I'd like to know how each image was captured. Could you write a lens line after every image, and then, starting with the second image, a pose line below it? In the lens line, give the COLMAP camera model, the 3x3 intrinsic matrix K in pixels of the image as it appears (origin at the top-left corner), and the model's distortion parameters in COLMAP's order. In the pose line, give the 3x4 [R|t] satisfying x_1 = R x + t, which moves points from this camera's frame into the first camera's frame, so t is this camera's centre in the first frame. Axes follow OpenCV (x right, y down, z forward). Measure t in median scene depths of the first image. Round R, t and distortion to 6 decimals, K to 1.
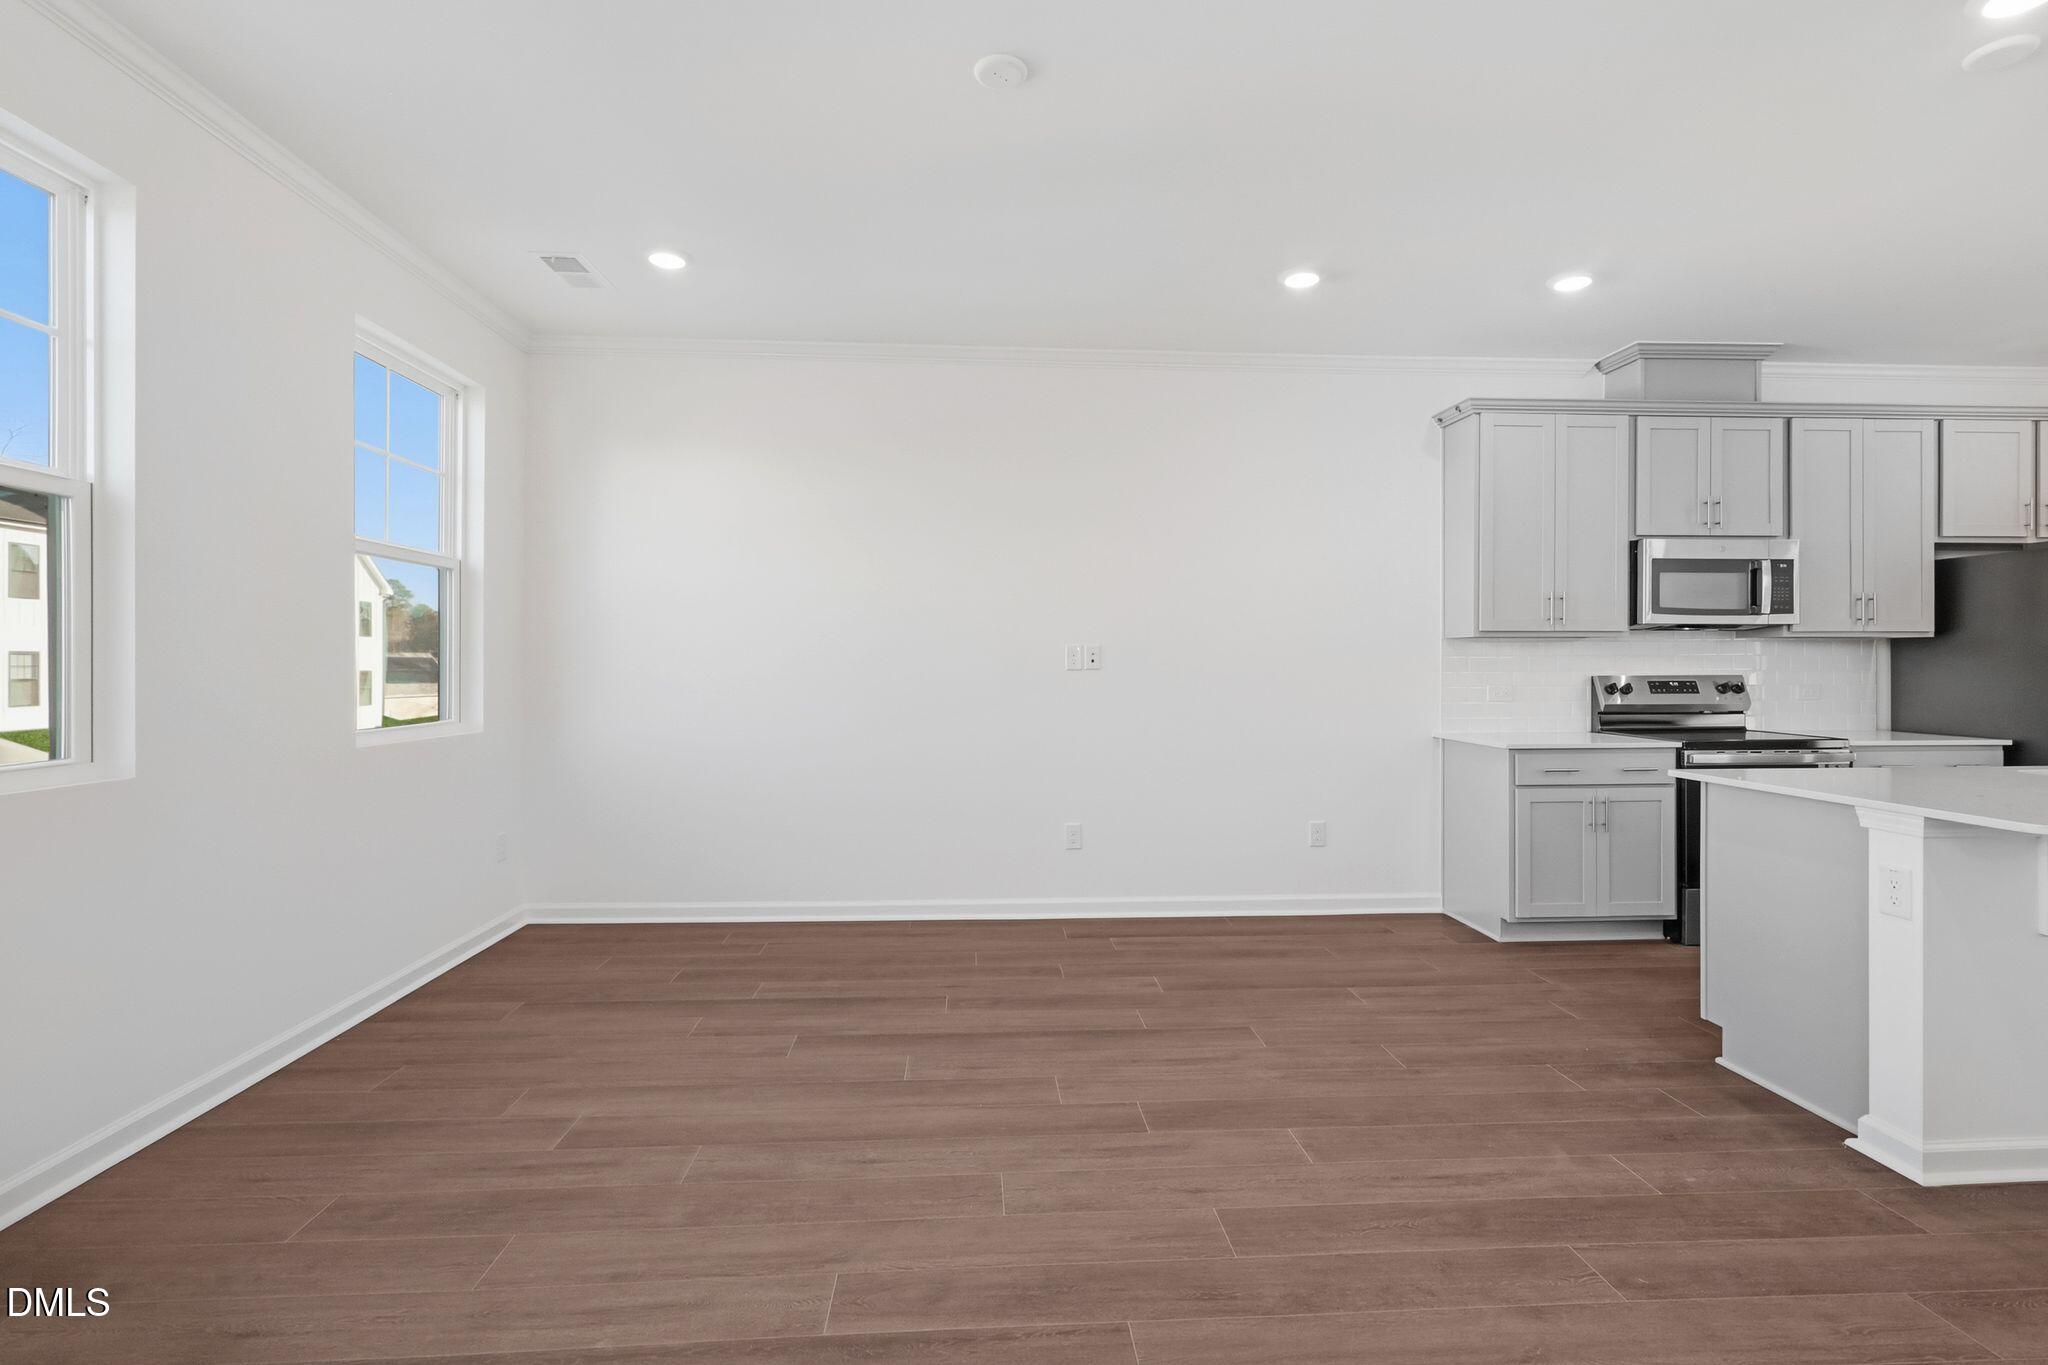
lens RADIAL K [[959.5, 0, 1021.5], [0, 959.5, 662.4], [0, 0, 1]] dist [-0.001697, 0.001750]
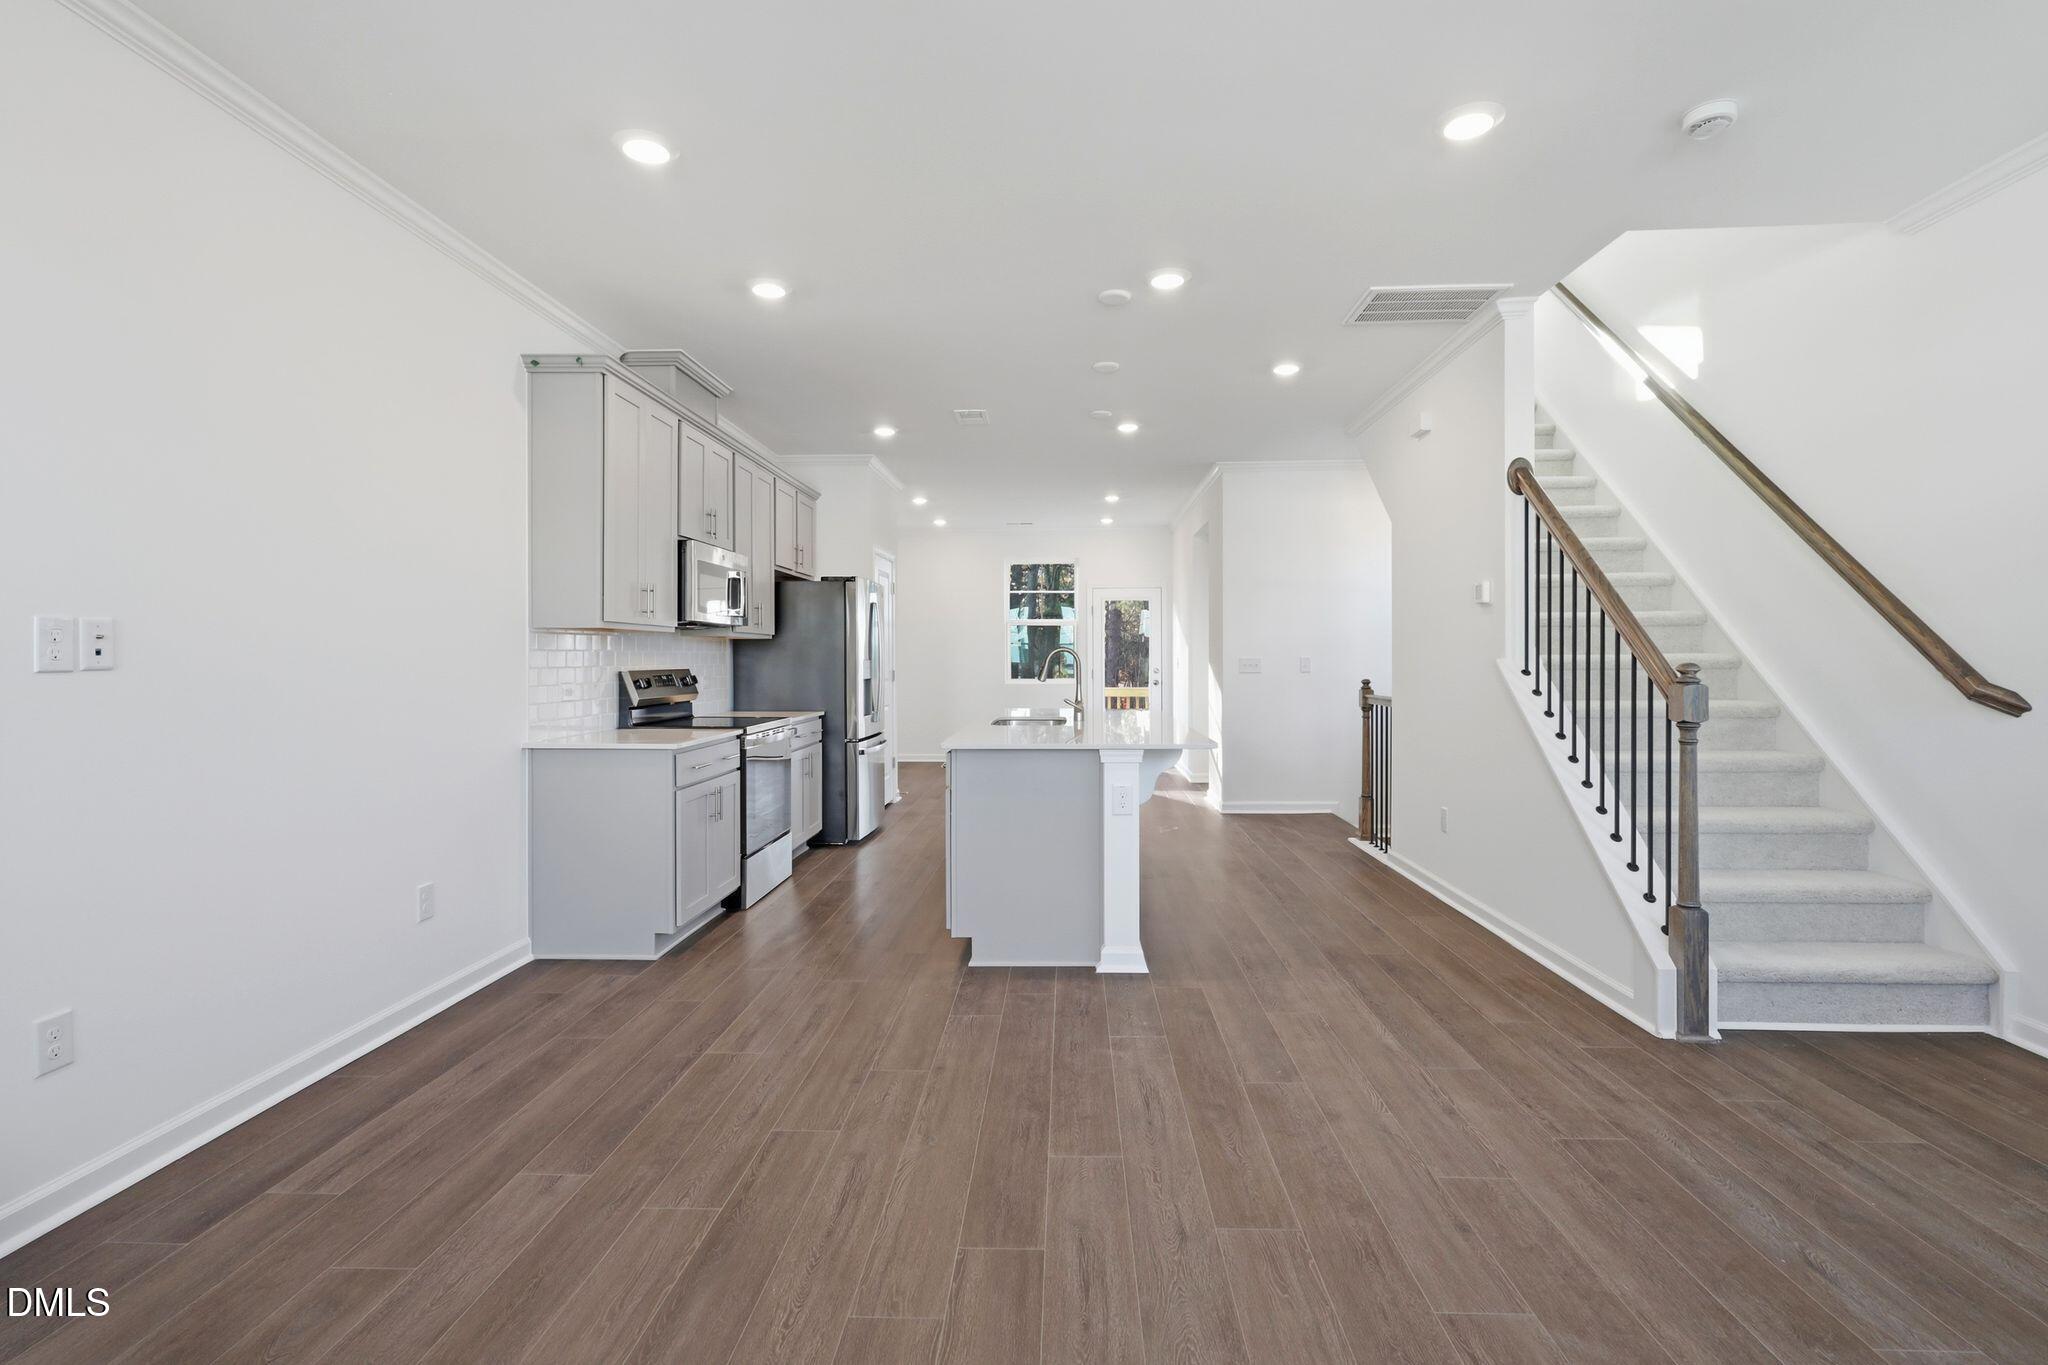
lens RADIAL K [[959.5, 0, 1031.4], [0, 959.5, 680.9], [0, 0, 1]] dist [-0.001697, 0.001750]
pose [[0.097266, -0.021931, 0.995017, -0.361507], [0.001062, 0.999759, 0.021931, 0.003166], [-0.995258, -0.001076, 0.097266, 0.525738]]
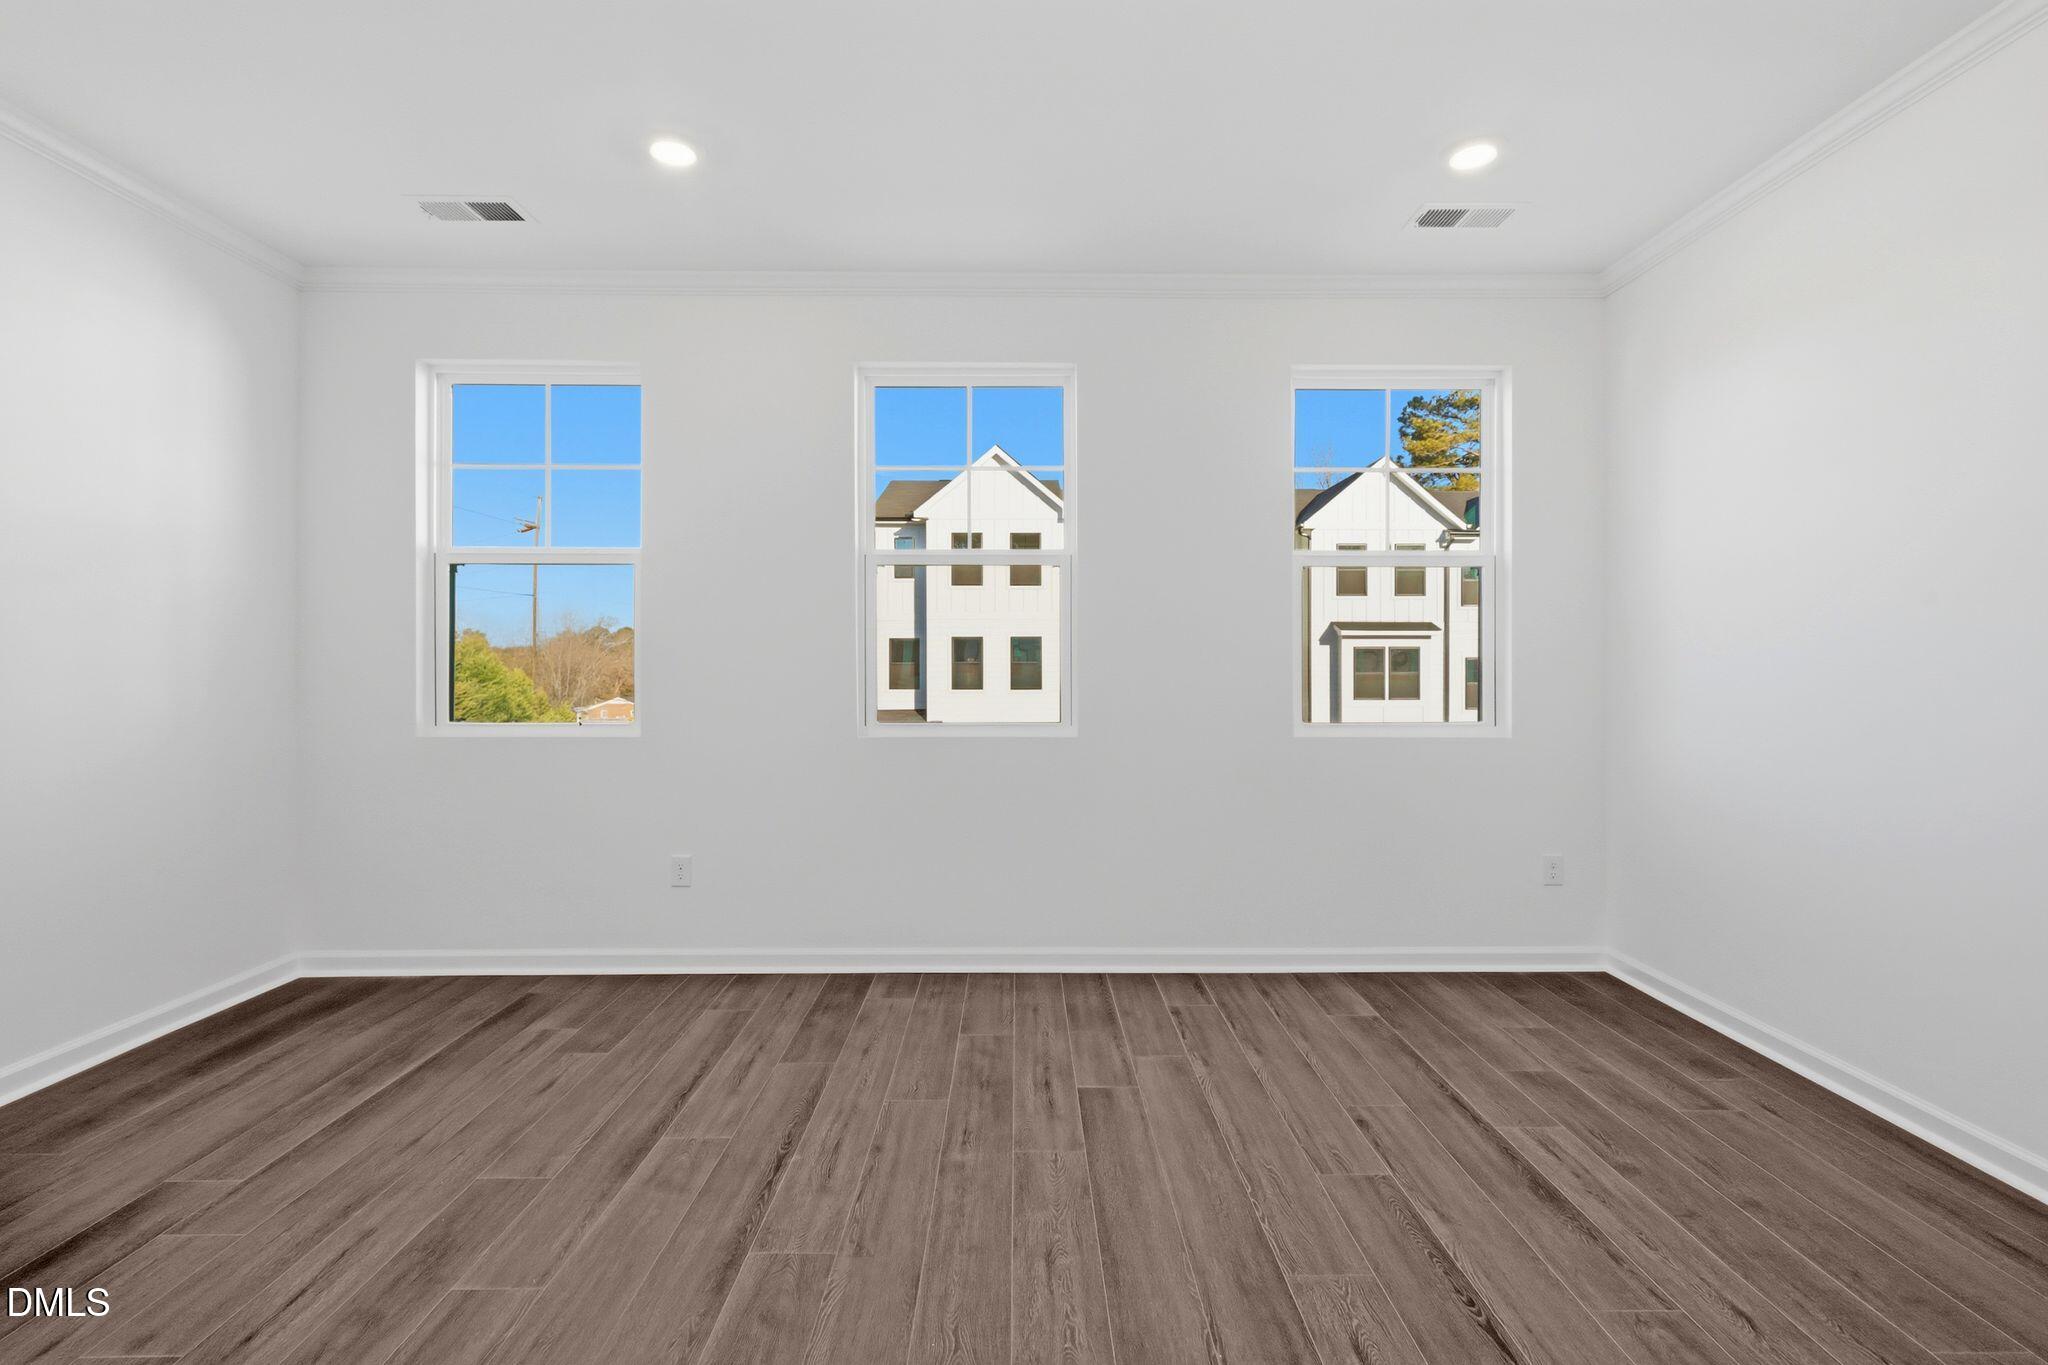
lens RADIAL K [[959.5, 0, 1030.5], [0, 959.5, 665.0], [0, 0, 1]] dist [-0.001697, 0.001750]
pose [[-0.043554, 0.000275, -0.999051, 0.351764], [0.004273, 0.999991, 0.000089, 0.000340], [0.999042, -0.004265, -0.043555, 0.527981]]
